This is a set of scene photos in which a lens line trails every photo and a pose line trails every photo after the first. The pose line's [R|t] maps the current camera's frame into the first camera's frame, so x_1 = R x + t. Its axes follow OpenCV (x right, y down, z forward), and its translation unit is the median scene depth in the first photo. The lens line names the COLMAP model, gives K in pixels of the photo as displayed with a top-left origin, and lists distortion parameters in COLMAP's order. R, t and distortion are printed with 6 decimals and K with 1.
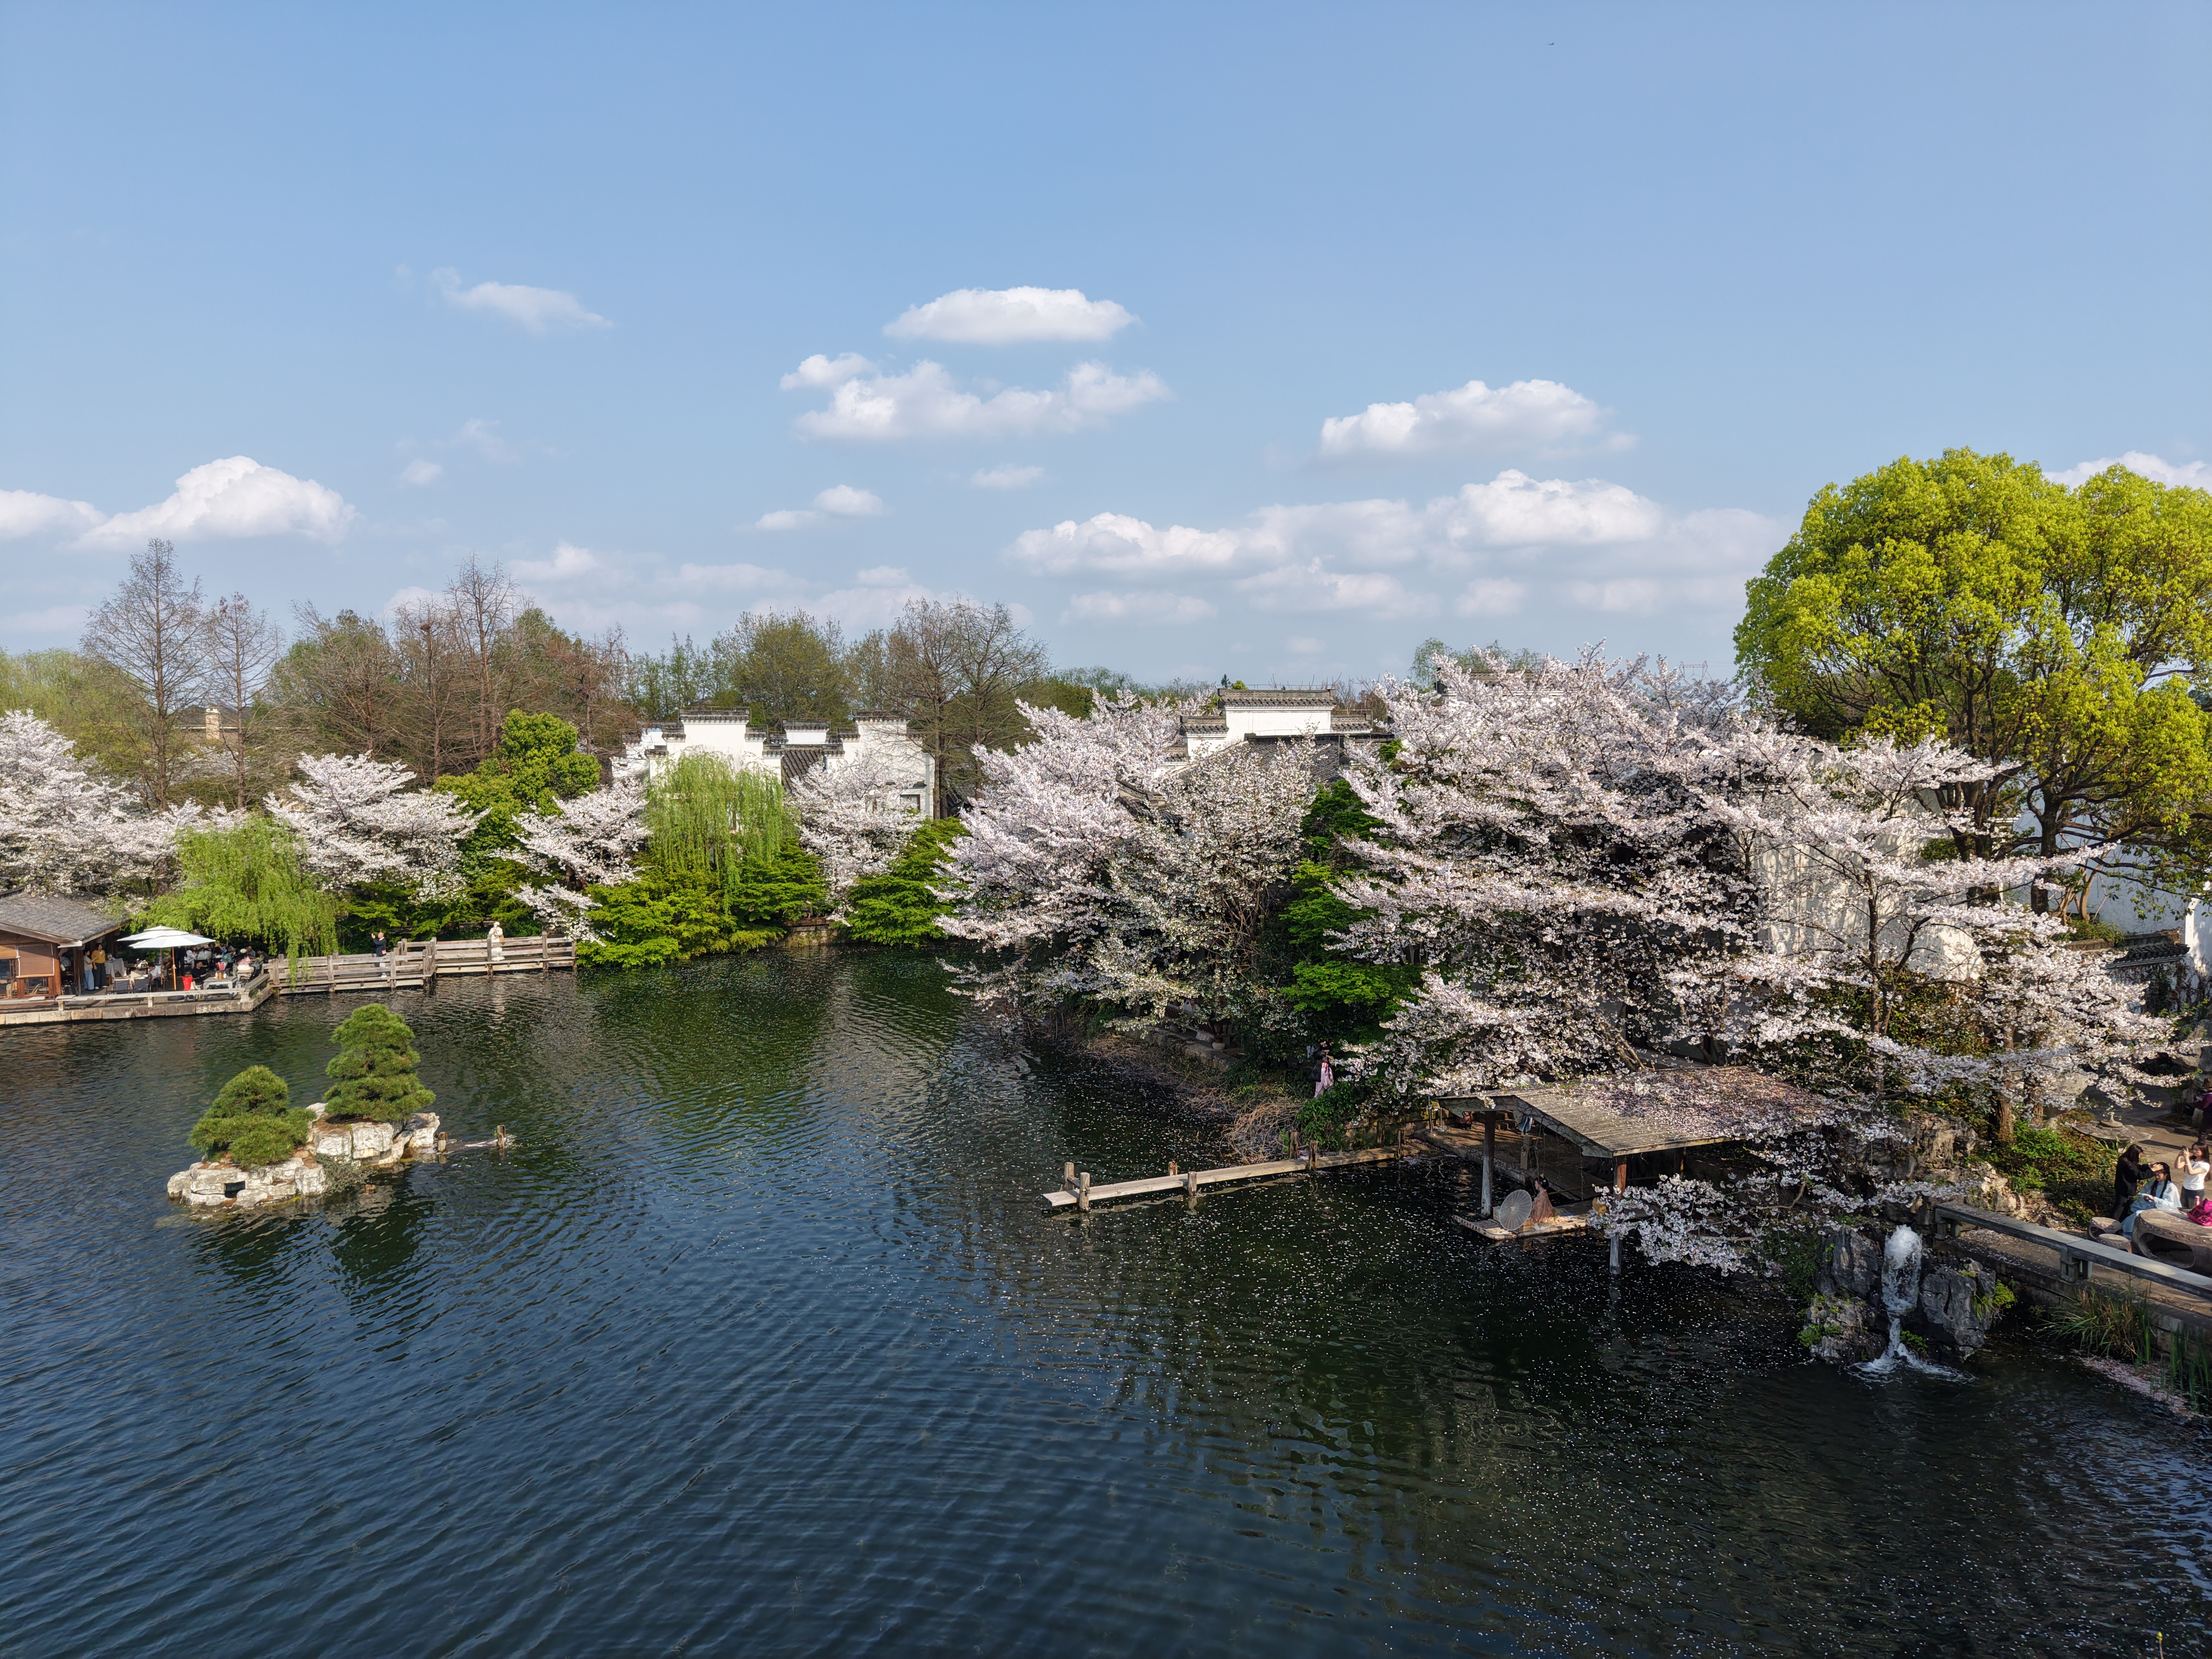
lens RADIAL K [[1416.2, 0, 1171.8], [0, 1416.2, 832.5], [0, 0, 1]] dist [-0.006443, -0.003638]
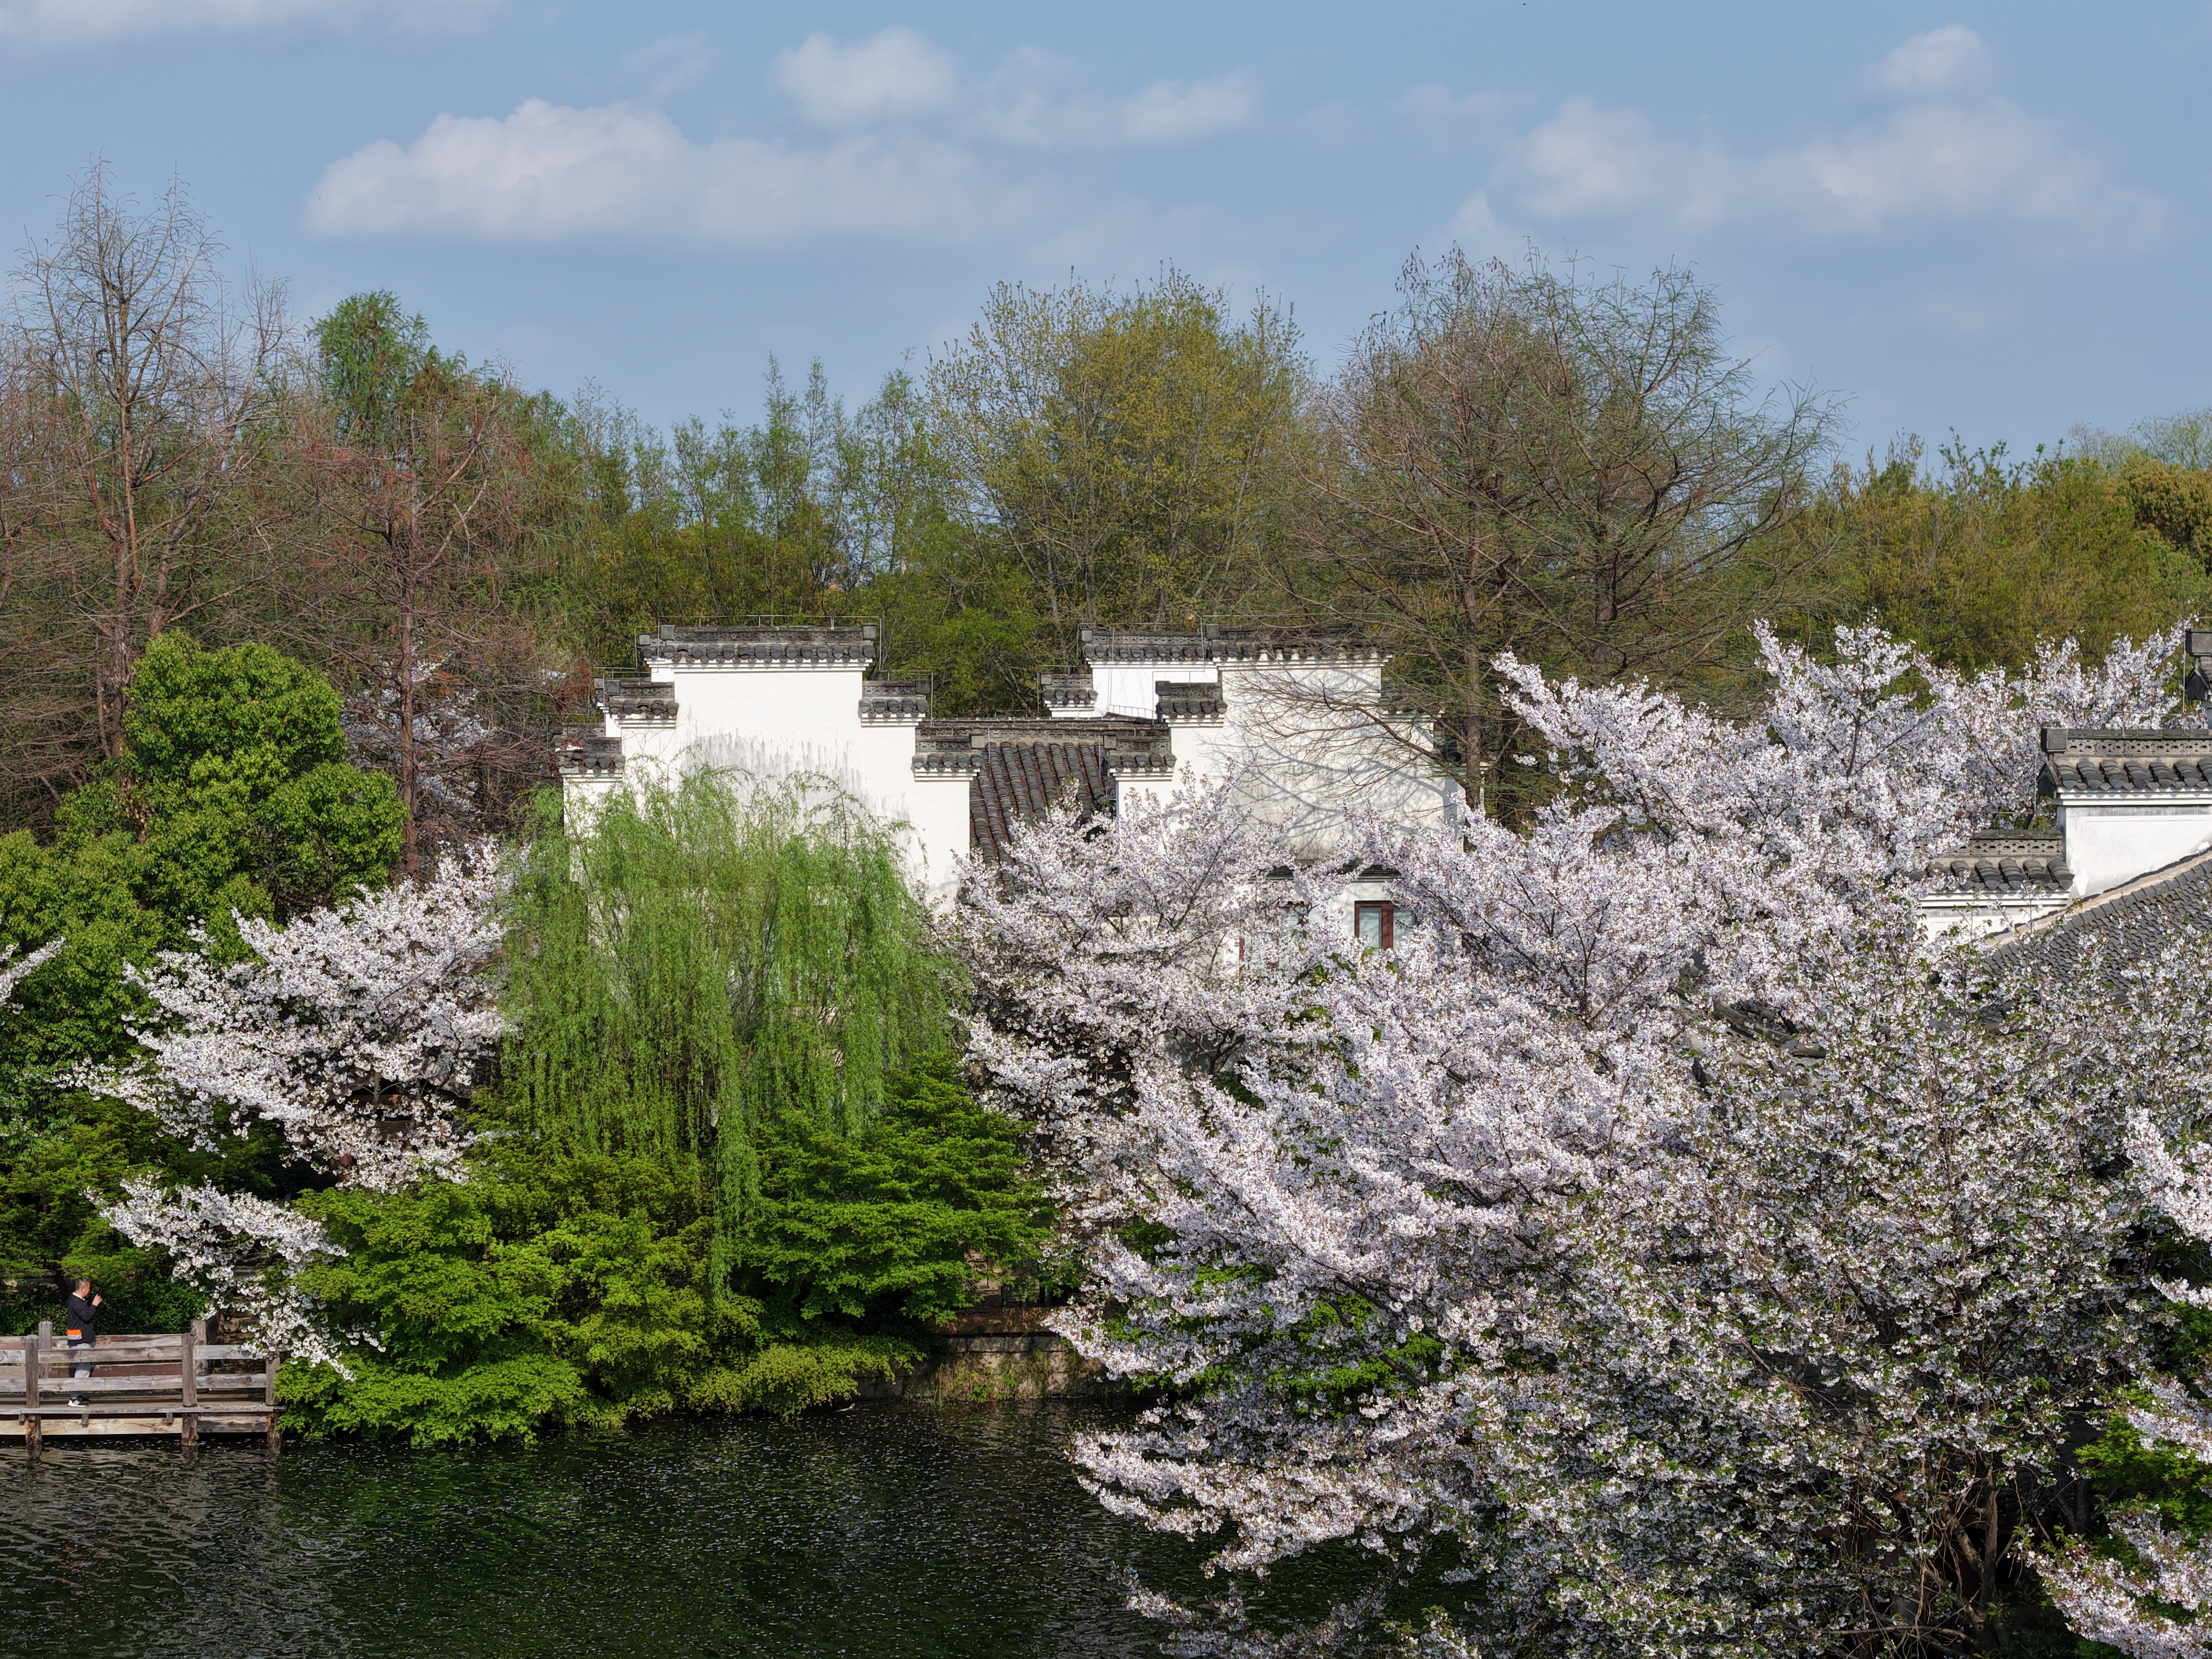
lens RADIAL K [[4505.9, 0, 1345.4], [0, 4505.9, 828.3], [0, 0, 1]] dist [-0.143654, 0.619710]
pose [[0.946762, 0.024566, -0.320995, 0.133390], [-0.025710, 0.999669, 0.000674, -0.050108], [0.320905, 0.007615, 0.947081, 0.101824]]
